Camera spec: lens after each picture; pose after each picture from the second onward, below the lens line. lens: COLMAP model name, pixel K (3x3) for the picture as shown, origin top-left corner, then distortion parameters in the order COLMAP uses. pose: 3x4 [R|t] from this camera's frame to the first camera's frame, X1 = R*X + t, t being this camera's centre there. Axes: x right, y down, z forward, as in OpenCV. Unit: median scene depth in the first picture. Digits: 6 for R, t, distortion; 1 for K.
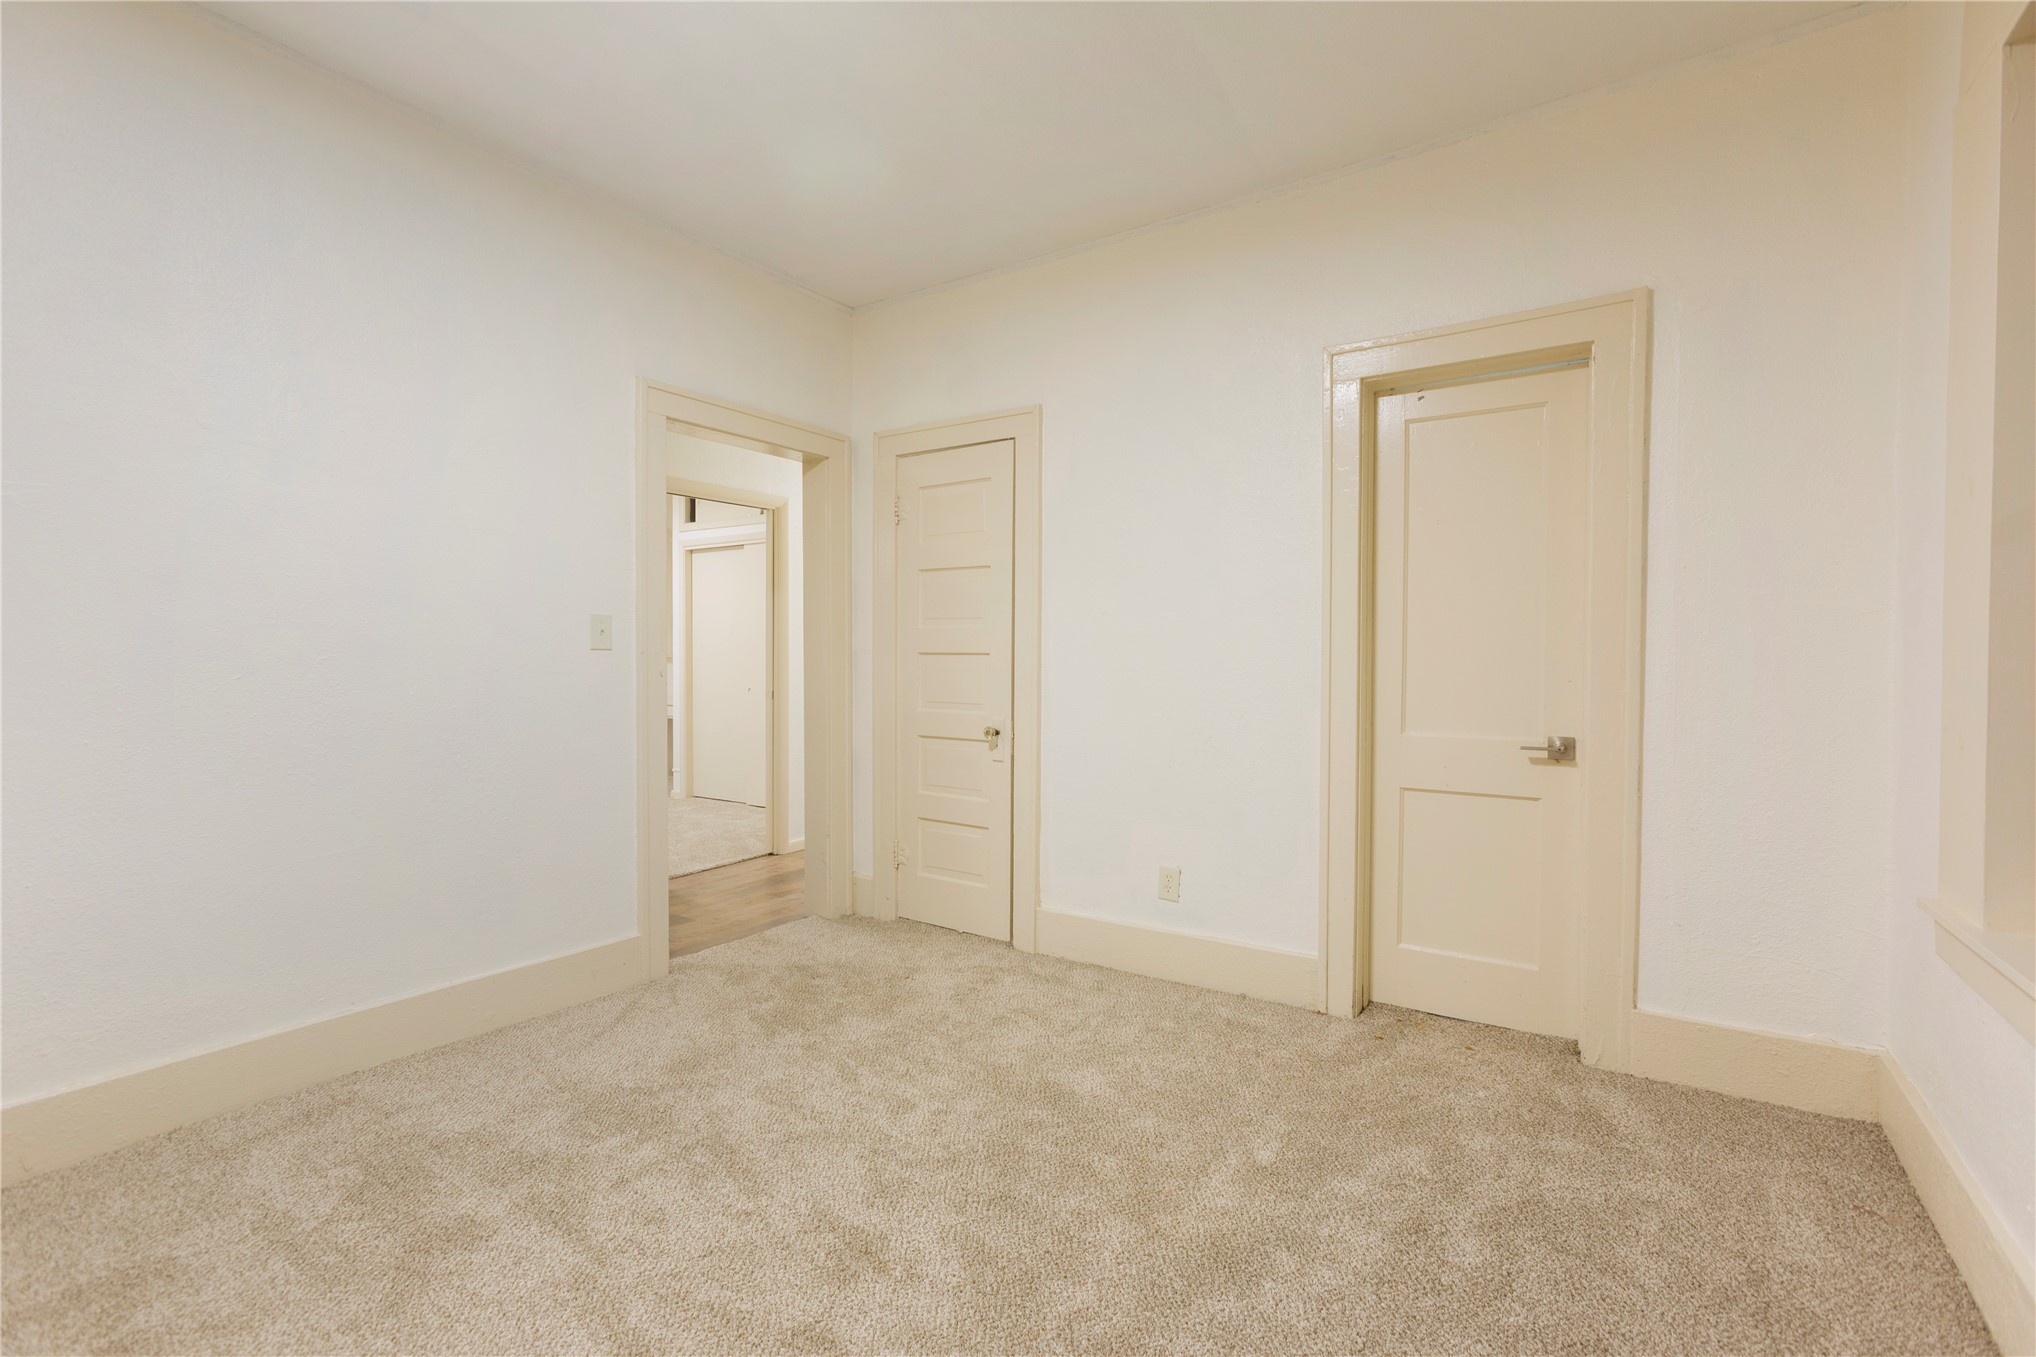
lens RADIAL K [[905.2, 0, 1018.0], [0, 905.2, 678.5], [0, 0, 1]] dist [-0.023930, 0.015664]
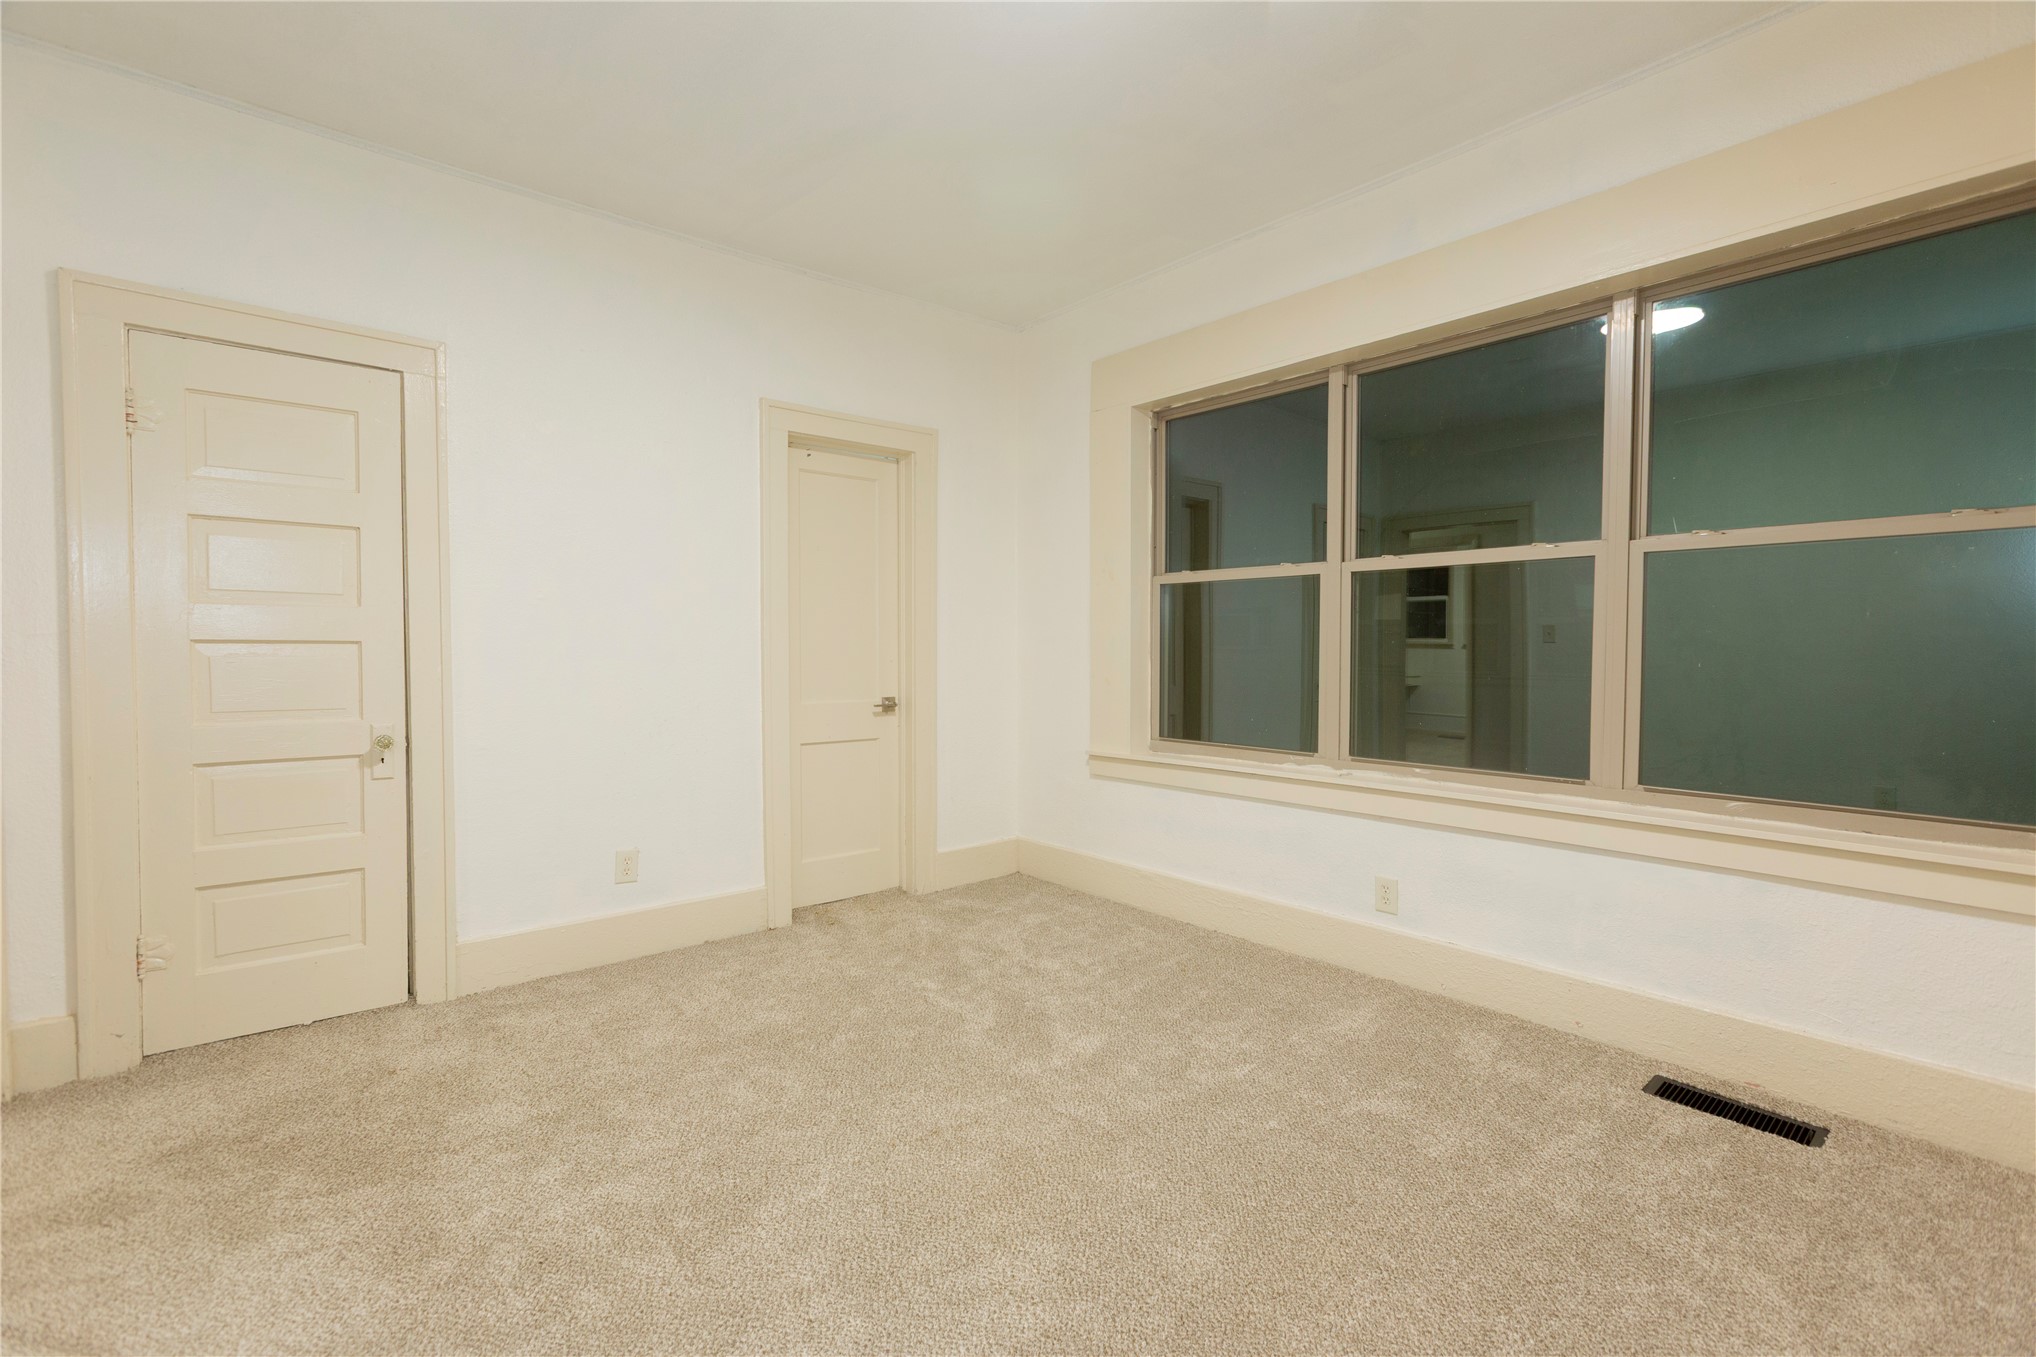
lens RADIAL K [[905.2, 0, 1018.0], [0, 905.2, 678.5], [0, 0, 1]] dist [-0.023930, 0.015664]
pose [[0.272789, -0.037432, 0.961346, -0.809133], [0.020519, 0.999242, 0.033085, -0.013785], [-0.961855, 0.010700, 0.273350, 0.338046]]
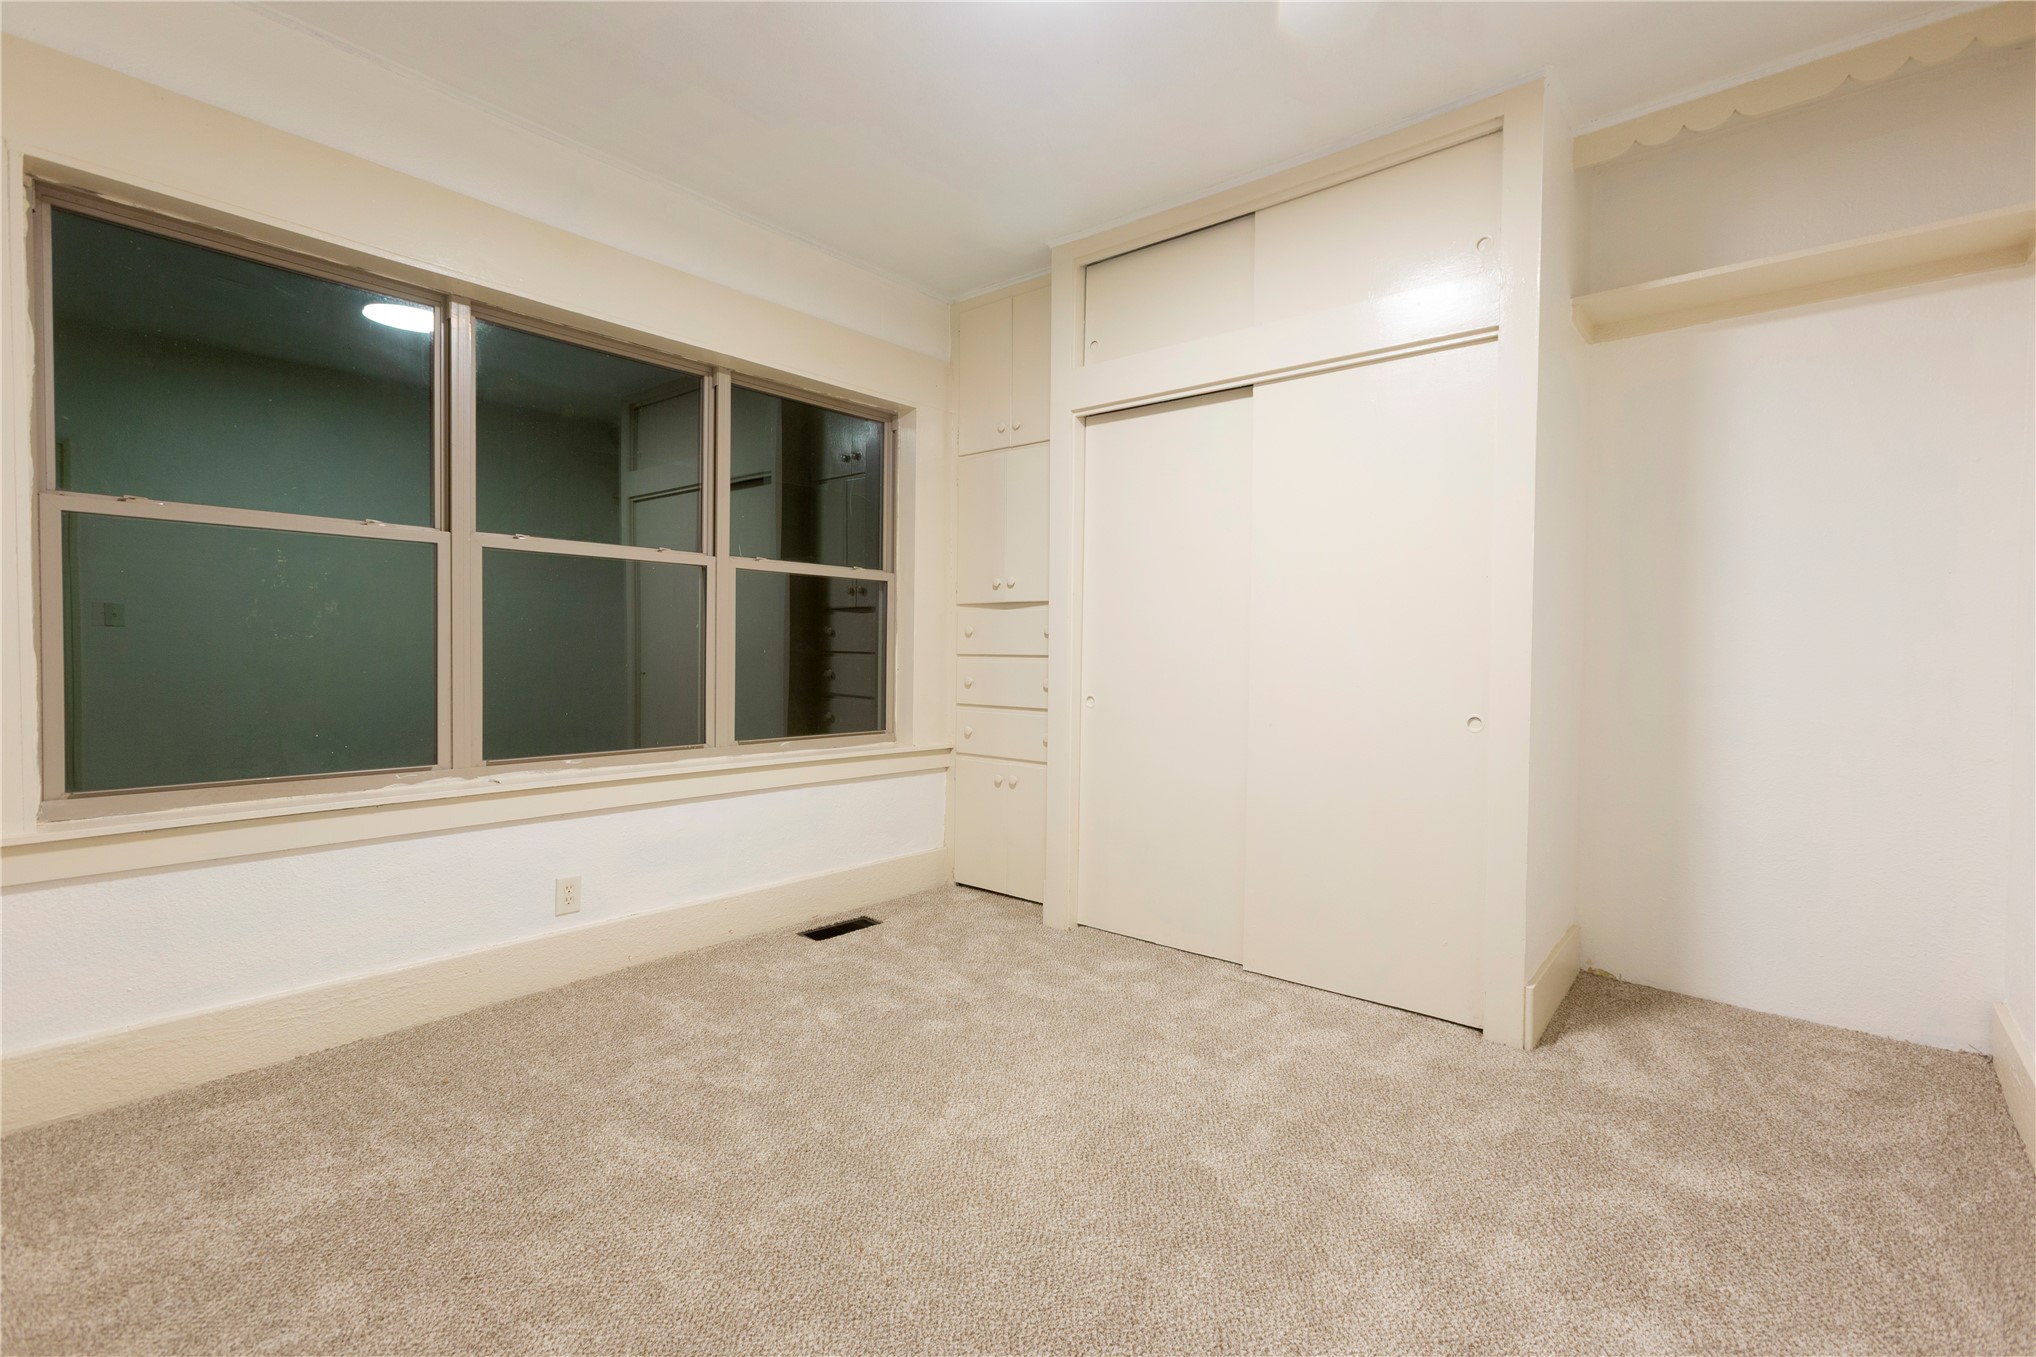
lens RADIAL K [[905.2, 0, 1018.0], [0, 905.2, 678.5], [0, 0, 1]] dist [-0.023930, 0.015664]
pose [[-0.993624, -0.024812, 0.109976, -0.262718], [-0.018589, 0.998187, 0.057253, -0.026801], [-0.111197, 0.054844, -0.992284, 1.190859]]
